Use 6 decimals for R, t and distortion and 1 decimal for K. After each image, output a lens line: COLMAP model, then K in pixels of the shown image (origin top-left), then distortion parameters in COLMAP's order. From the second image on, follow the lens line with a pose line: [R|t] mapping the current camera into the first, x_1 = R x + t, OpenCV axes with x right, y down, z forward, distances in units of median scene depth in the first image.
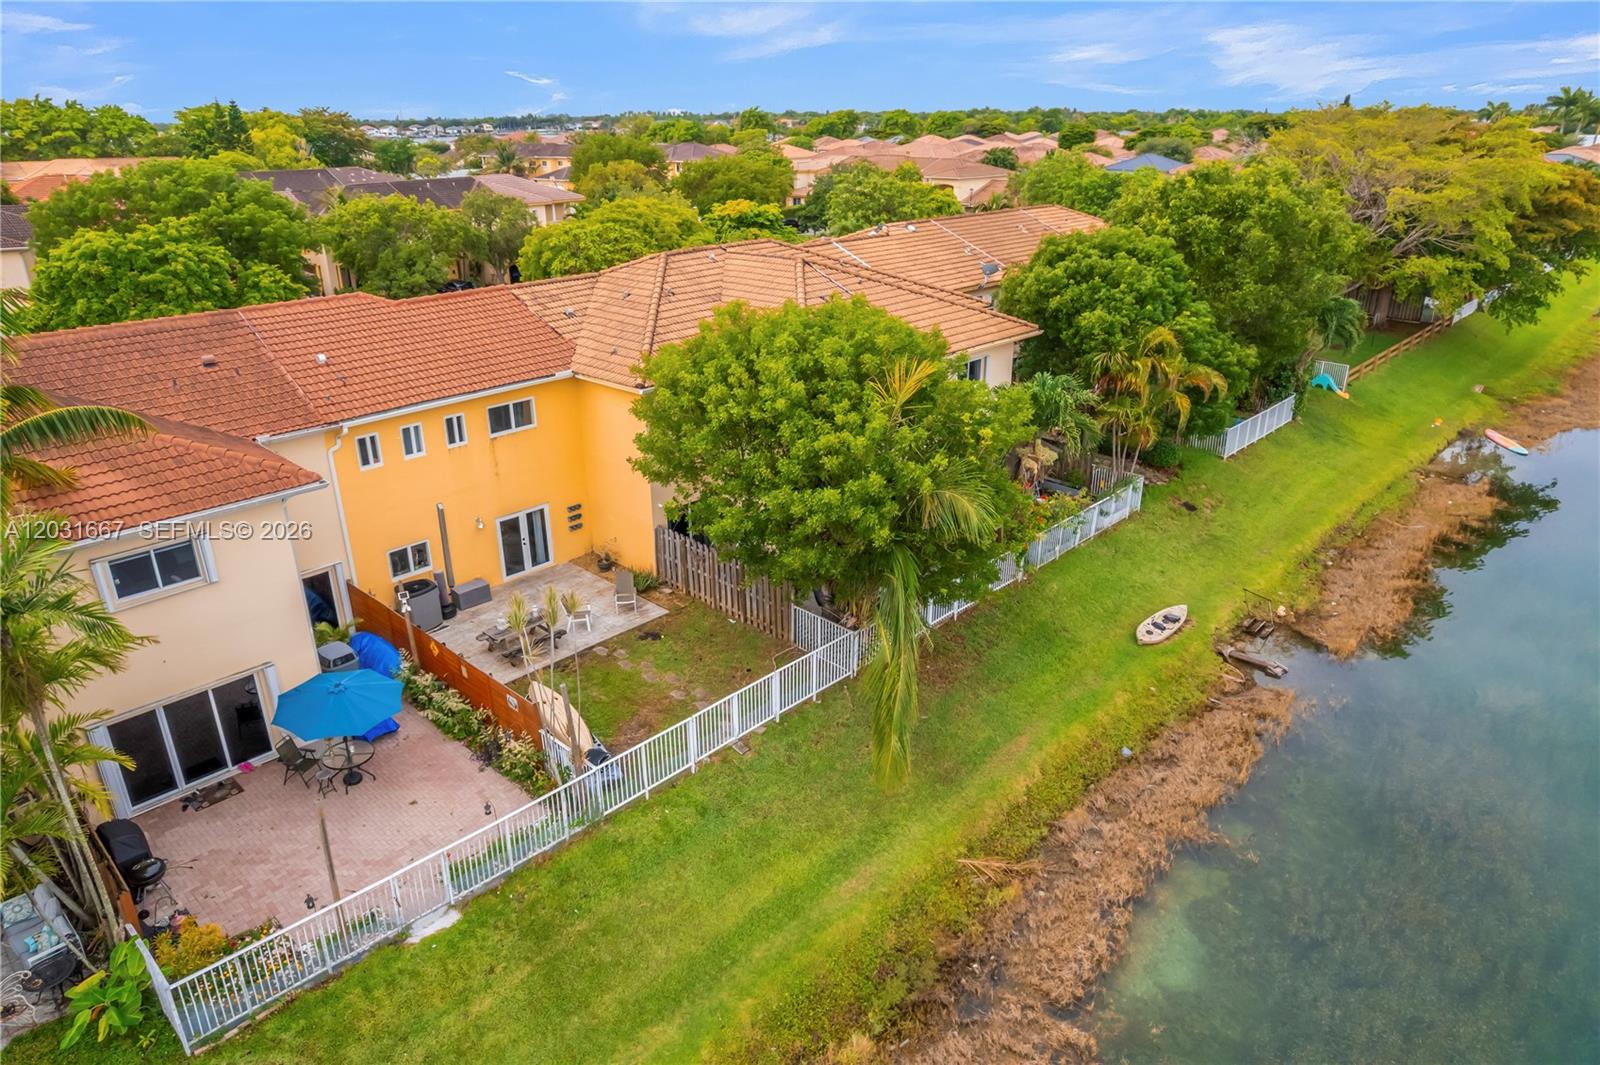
lens RADIAL K [[1025.1, 0, 800.0], [0, 1025.1, 532.5], [0, 0, 1]] dist [-0.056917, 0.060376]
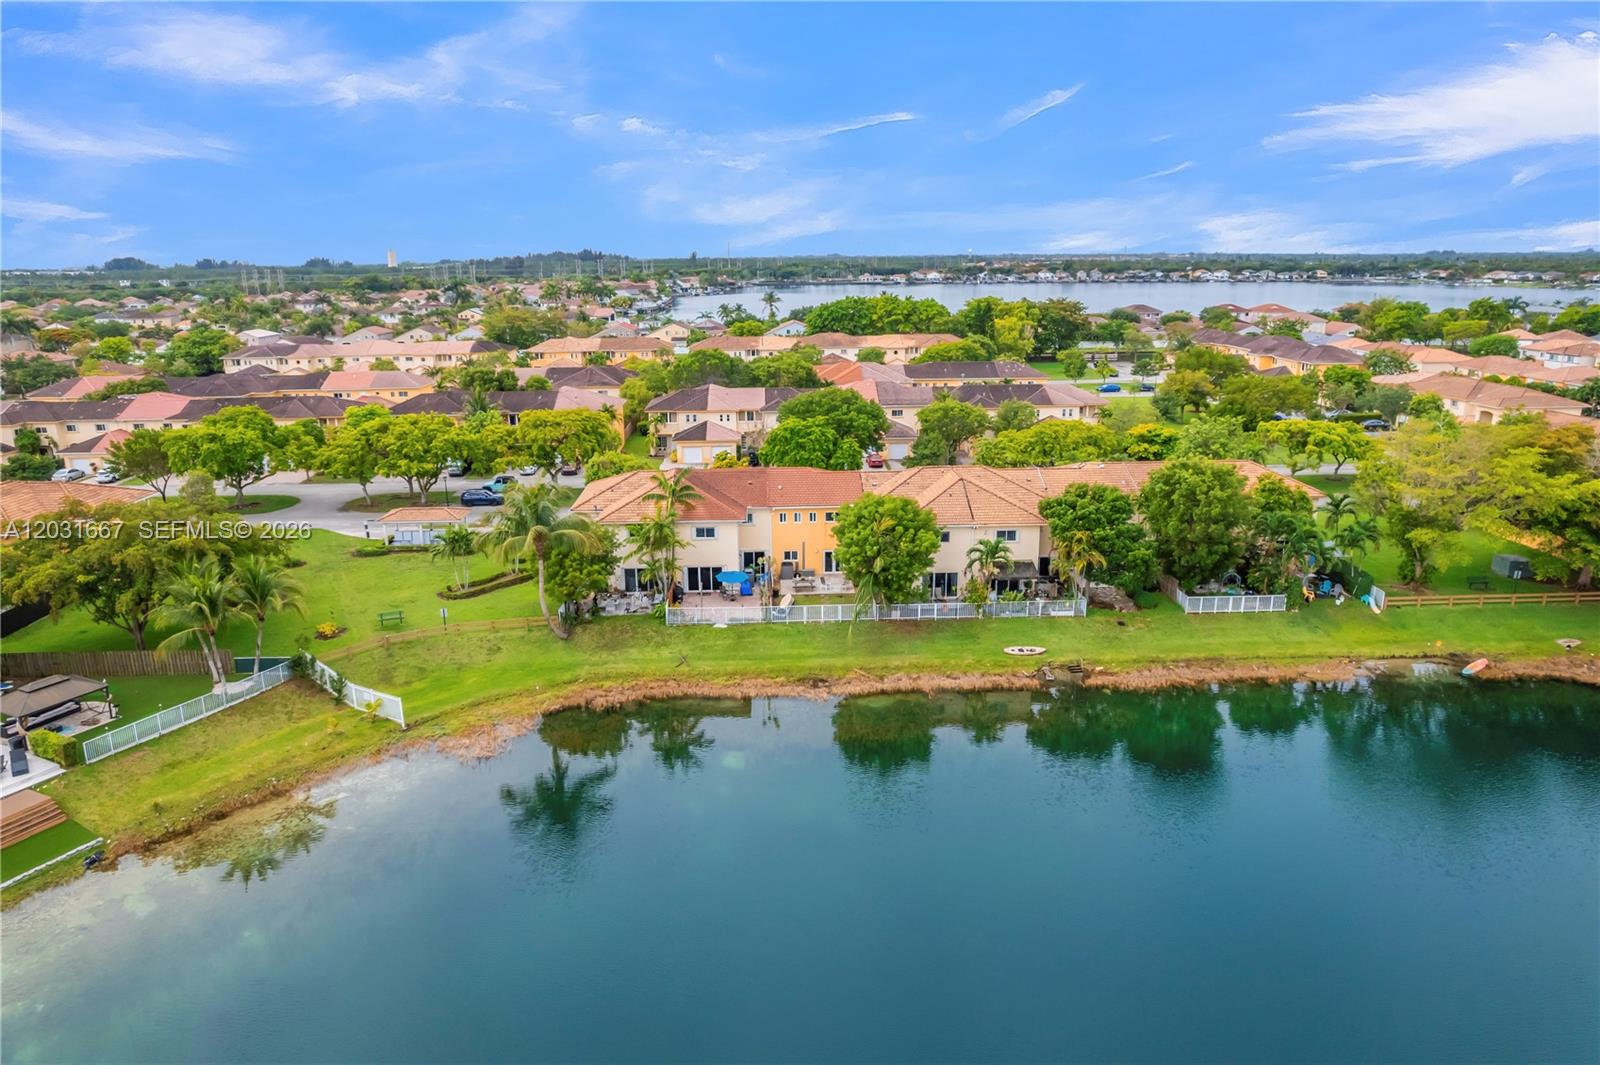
lens RADIAL K [[1025.1, 0, 800.0], [0, 1025.1, 532.5], [0, 0, 1]] dist [-0.056917, 0.060376]
pose [[0.716464, 0.187081, -0.672071, 1.681009], [-0.263618, 0.964546, -0.012535, -0.008898], [0.645898, 0.186151, 0.740381, -1.260676]]
